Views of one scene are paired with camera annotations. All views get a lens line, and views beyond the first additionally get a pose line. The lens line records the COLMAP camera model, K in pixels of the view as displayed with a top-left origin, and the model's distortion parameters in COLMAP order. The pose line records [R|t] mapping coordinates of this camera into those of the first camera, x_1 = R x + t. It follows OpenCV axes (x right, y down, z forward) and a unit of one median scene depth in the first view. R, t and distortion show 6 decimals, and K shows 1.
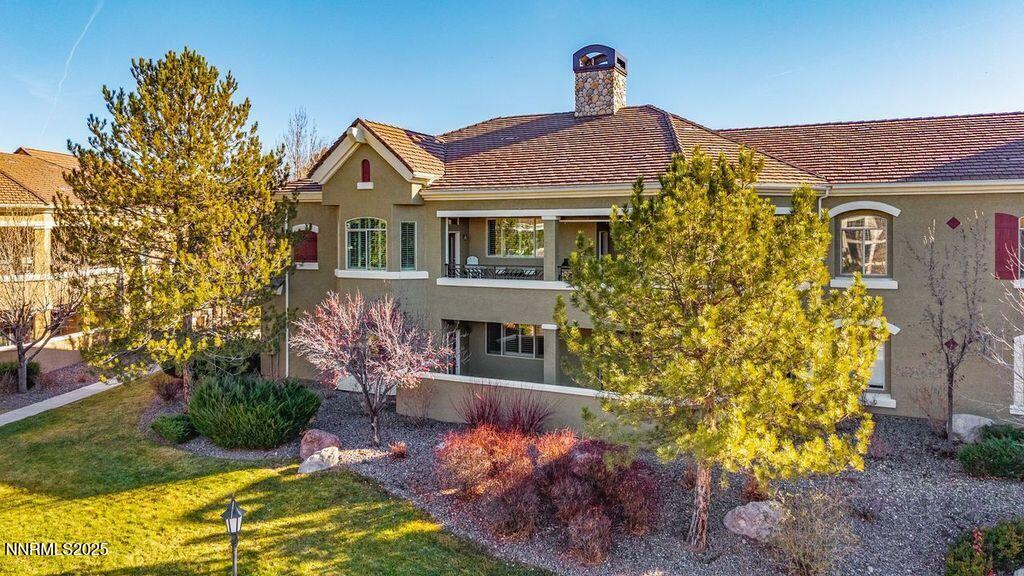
lens RADIAL K [[699.4, 0, 512.0], [0, 699.4, 288.0], [0, 0, 1]] dist [0.081591, -0.064190]
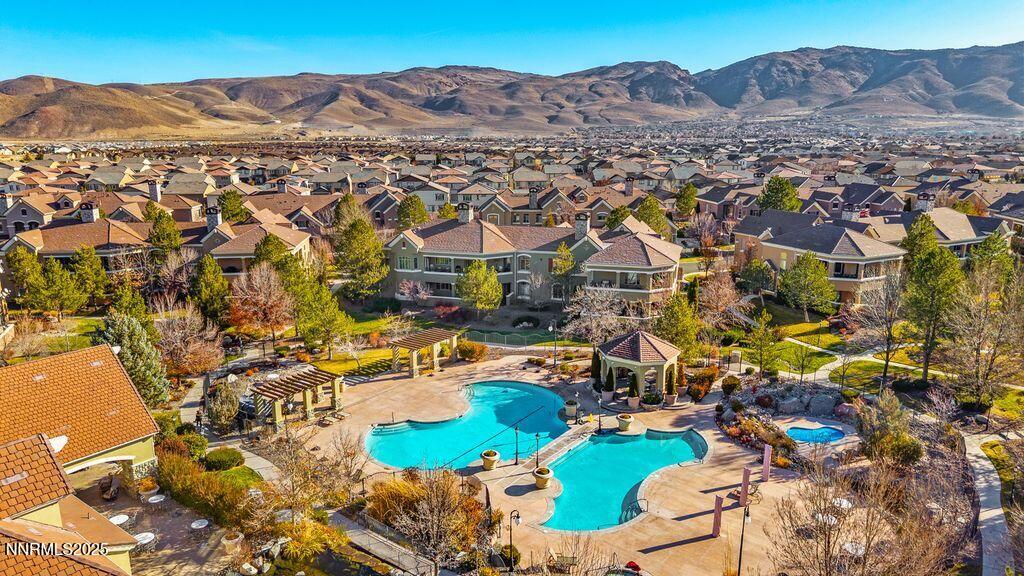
lens RADIAL K [[699.4, 0, 512.0], [0, 699.4, 288.0], [0, 0, 1]] dist [0.081591, -0.064190]
pose [[0.989163, -0.022548, 0.145081, -0.243568], [0.004005, 0.991913, 0.126854, -0.538152], [-0.146768, -0.124898, 0.981254, -3.775997]]
